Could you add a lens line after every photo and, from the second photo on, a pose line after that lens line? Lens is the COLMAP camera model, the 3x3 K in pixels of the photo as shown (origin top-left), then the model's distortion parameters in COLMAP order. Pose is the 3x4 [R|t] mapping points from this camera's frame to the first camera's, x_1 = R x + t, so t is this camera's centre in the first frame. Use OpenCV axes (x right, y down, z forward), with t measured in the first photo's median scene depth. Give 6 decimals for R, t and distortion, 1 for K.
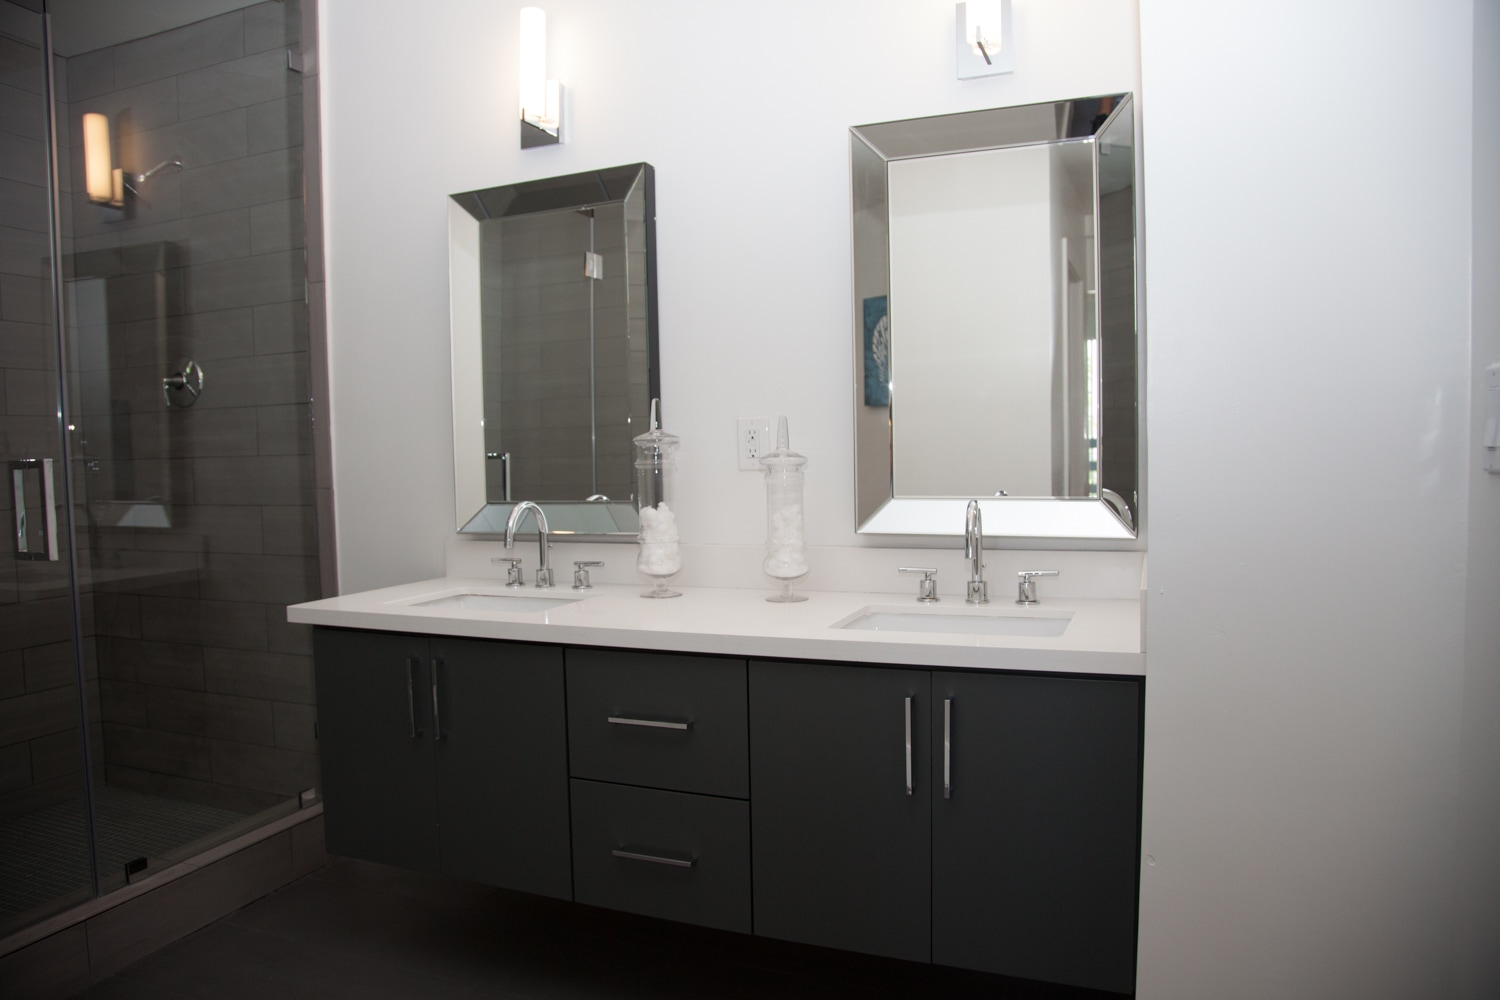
lens RADIAL K [[1025.5, 0, 750.0], [0, 1025.5, 500.0], [0, 0, 1]] dist [-0.122448, 0.071492]
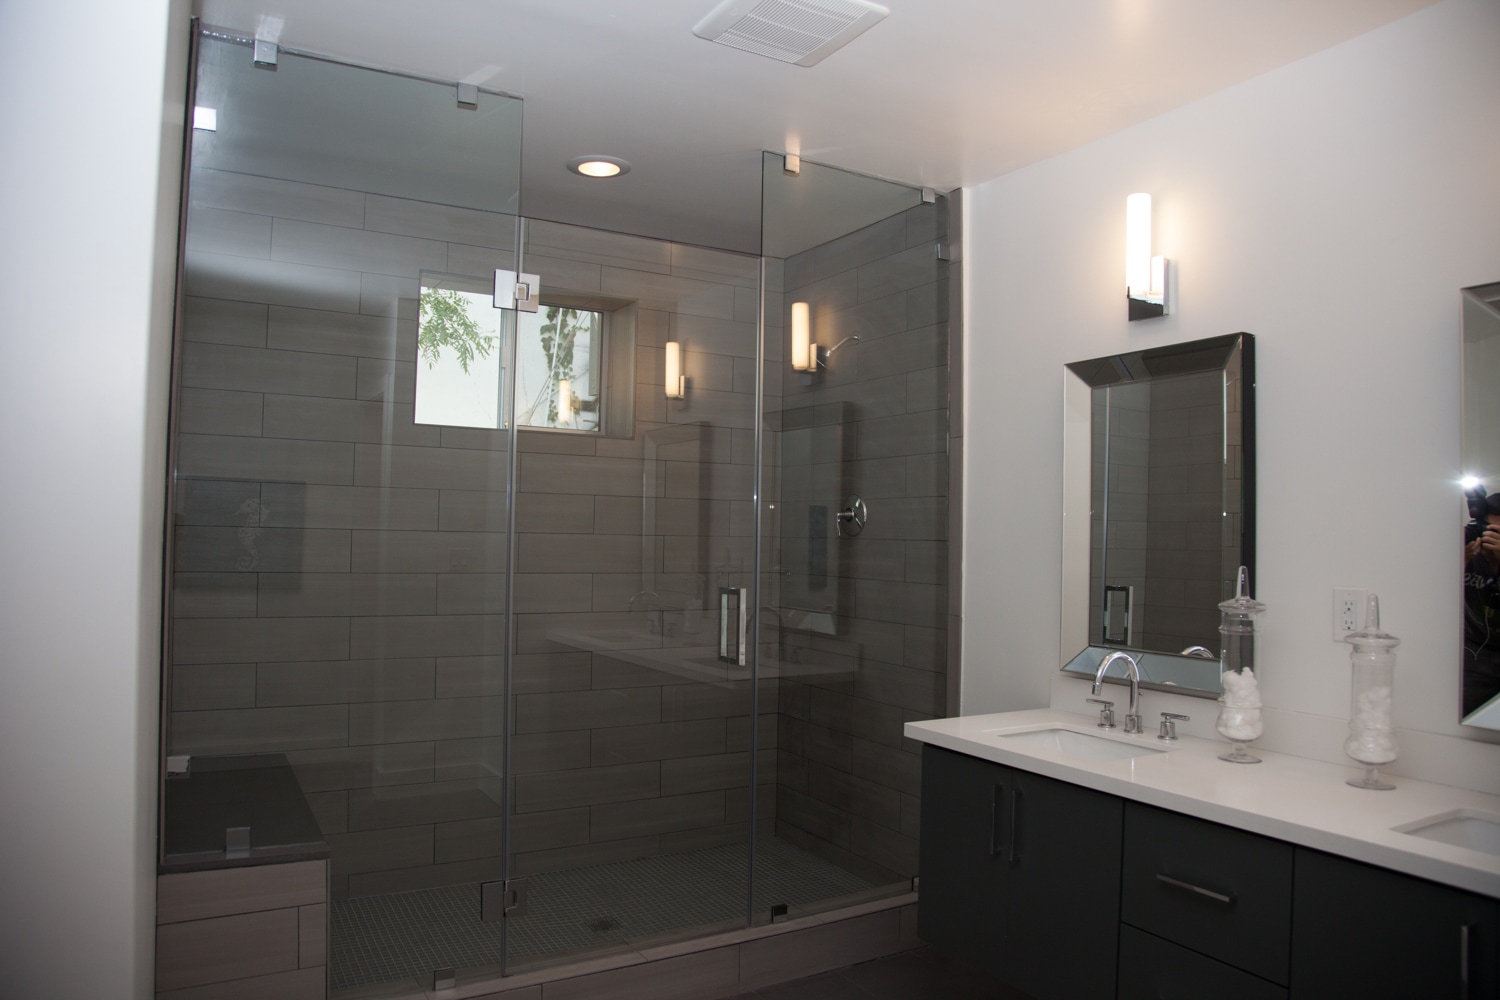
lens RADIAL K [[1025.5, 0, 750.0], [0, 1025.5, 500.0], [0, 0, 1]] dist [-0.122448, 0.071492]
pose [[0.796251, 0.016107, -0.604752, 0.111476], [-0.068088, 0.995680, -0.063129, -0.063632], [0.601123, 0.091443, 0.793908, -0.094315]]
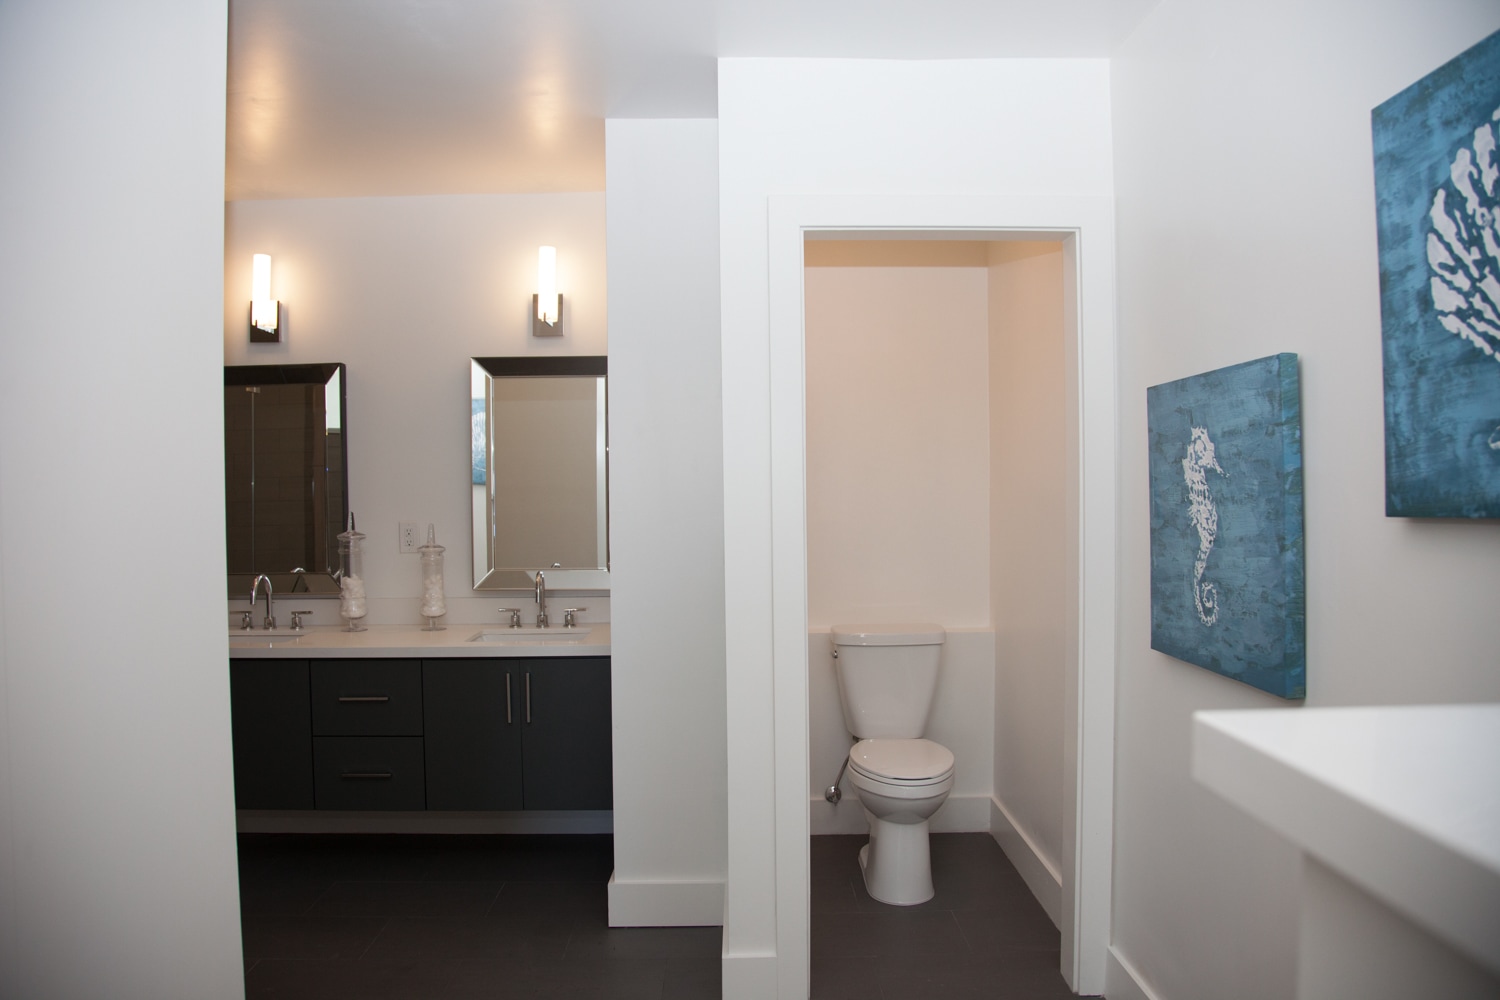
lens RADIAL K [[1046.2, 0, 750.0], [0, 1046.2, 500.0], [0, 0, 1]] dist [-0.093945, 0.000111]
pose [[0.921043, 0.004645, 0.389434, -0.137702], [0.012156, 0.999099, -0.040665, -0.038974], [-0.389272, 0.042188, 0.920156, -0.740182]]
